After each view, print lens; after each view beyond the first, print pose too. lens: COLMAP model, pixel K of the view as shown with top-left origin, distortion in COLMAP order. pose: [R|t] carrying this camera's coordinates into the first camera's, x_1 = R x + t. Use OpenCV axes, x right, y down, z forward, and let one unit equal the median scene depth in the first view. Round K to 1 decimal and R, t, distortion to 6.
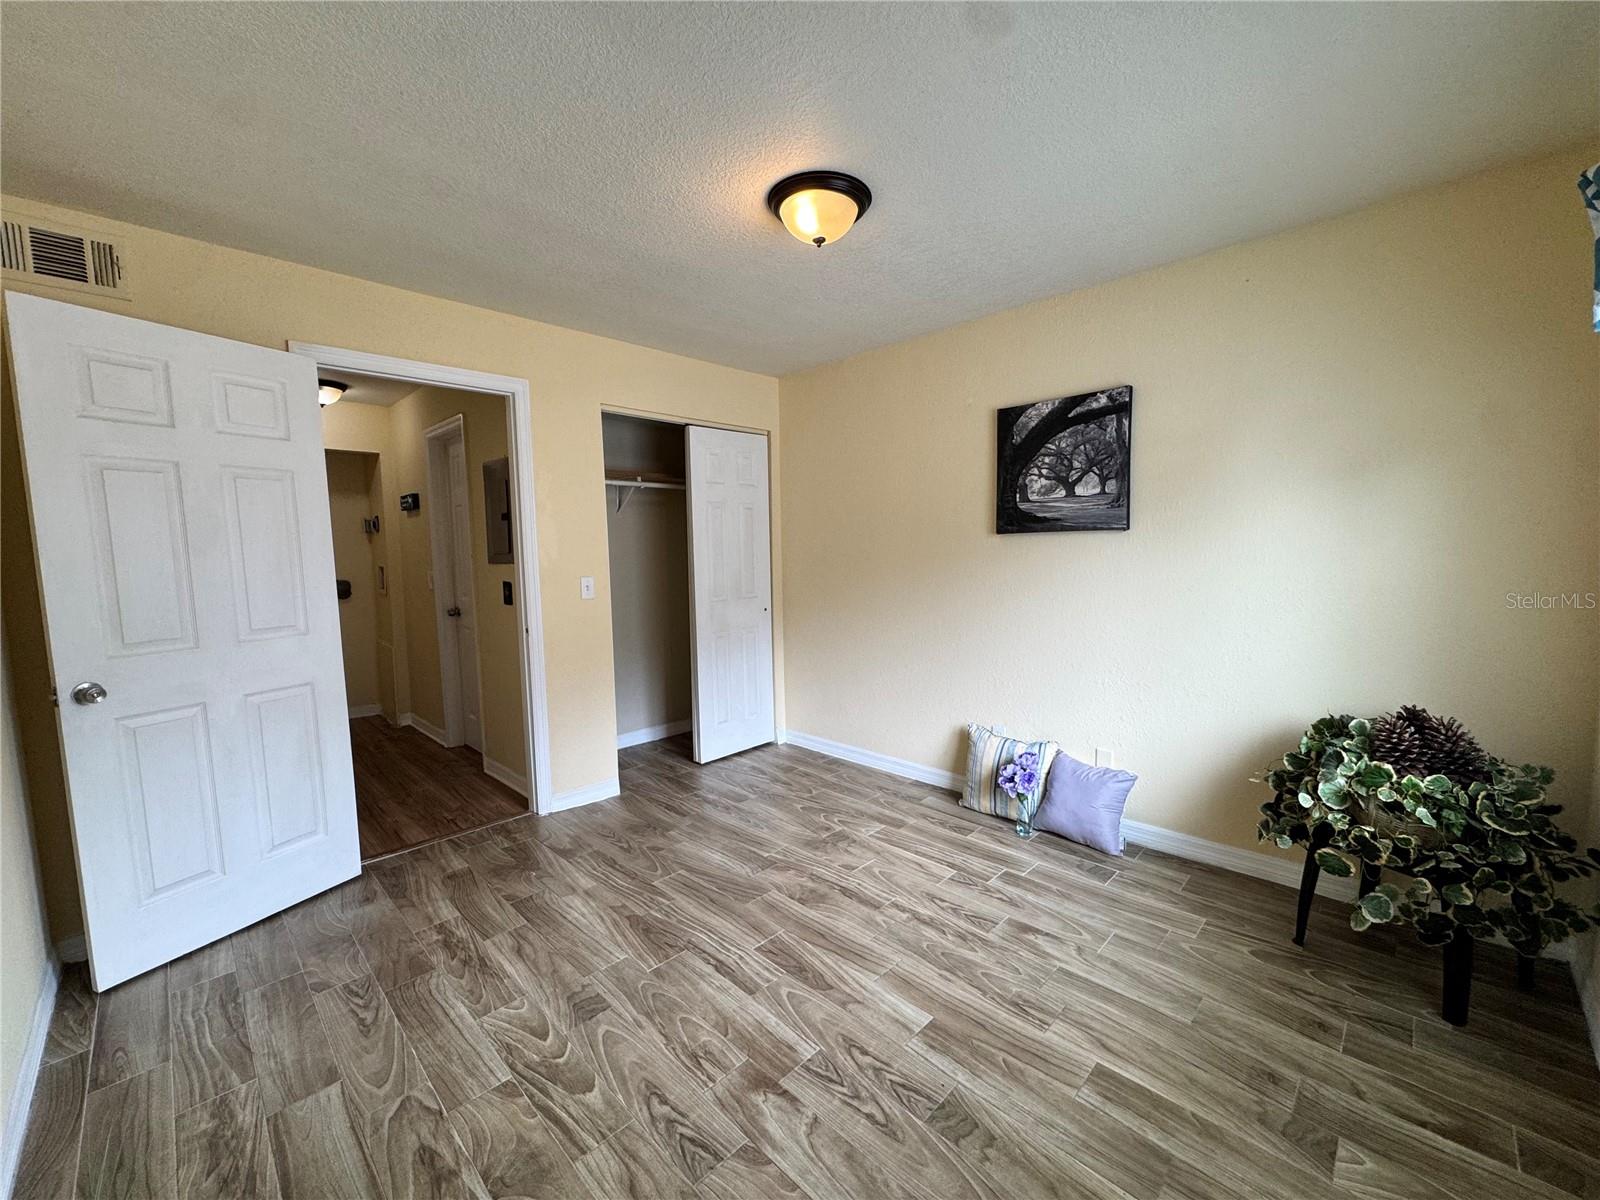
lens RADIAL K [[639.4, 0, 798.9], [0, 639.4, 601.7], [0, 0, 1]] dist [-0.003564, 0.000870]
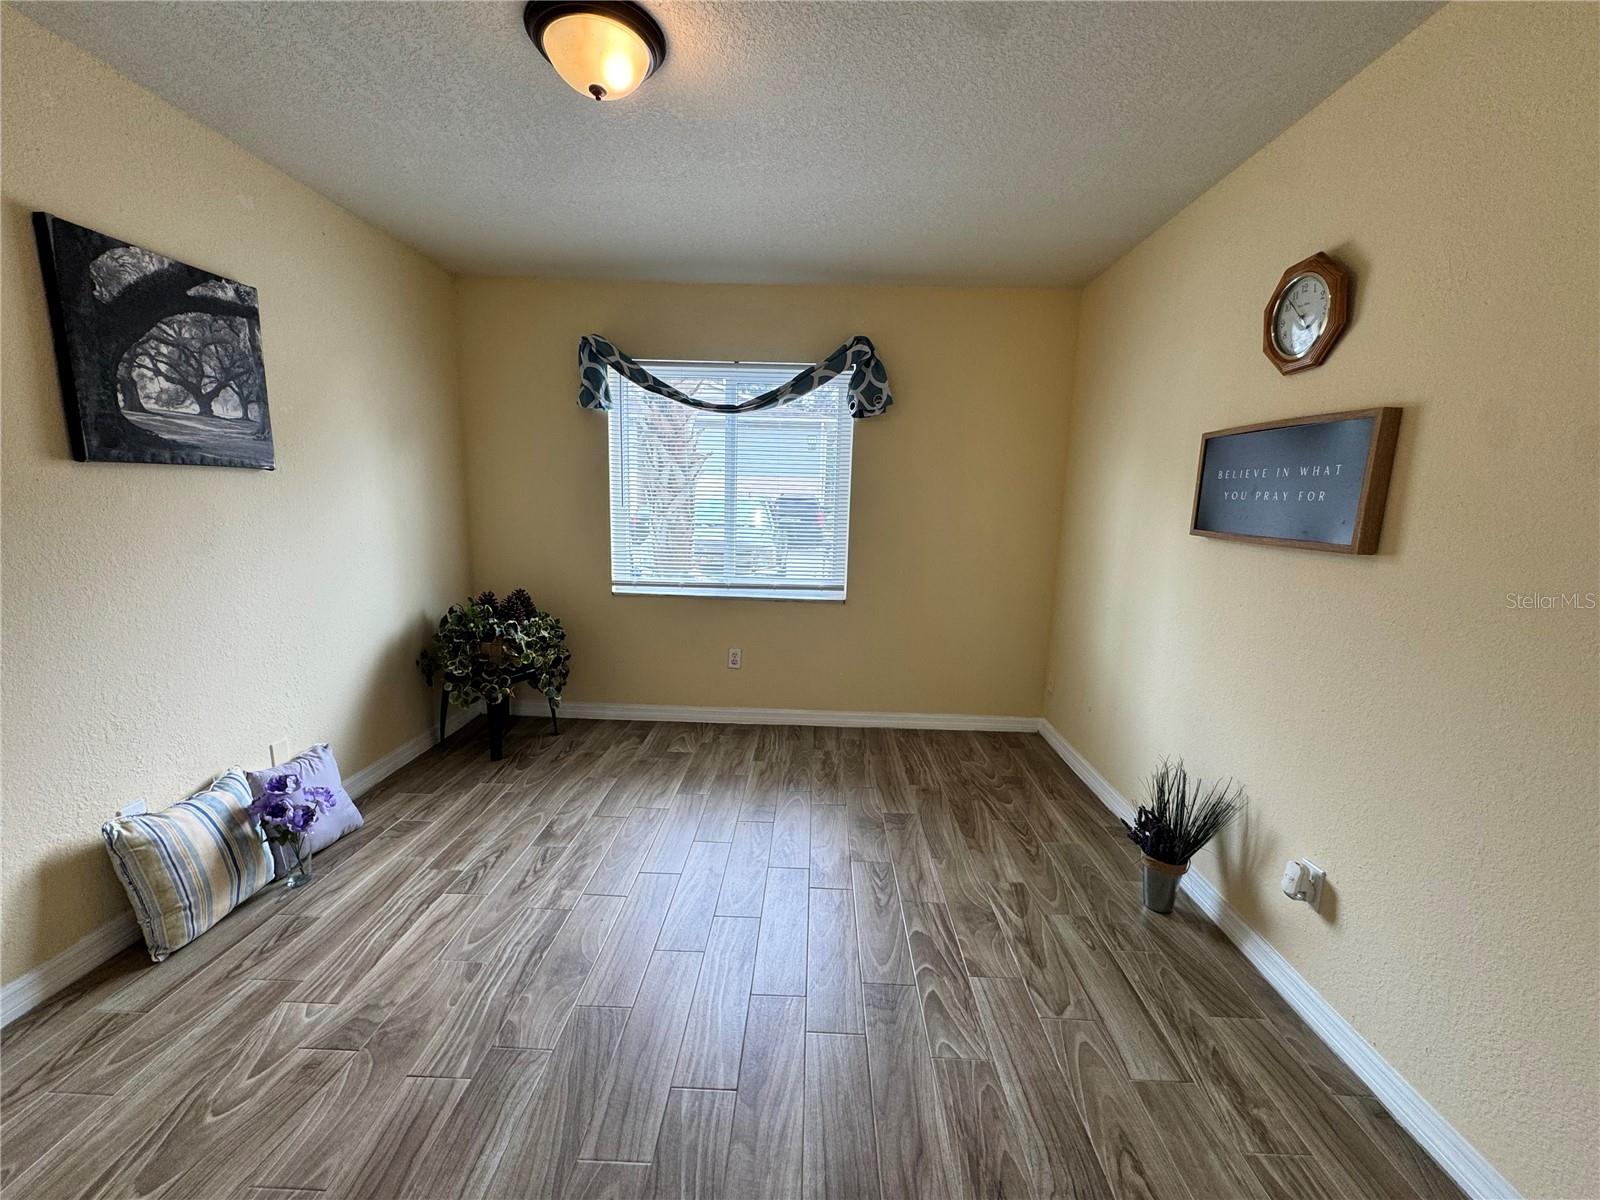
lens RADIAL K [[637.8, 0, 801.3], [0, 637.8, 602.8], [0, 0, 1]] dist [0.000651, -0.000179]
pose [[-0.683102, -0.120849, 0.720255, -0.572042], [0.049962, 0.976171, 0.211173, -0.084106], [-0.728612, 0.180238, -0.660786, 1.077257]]
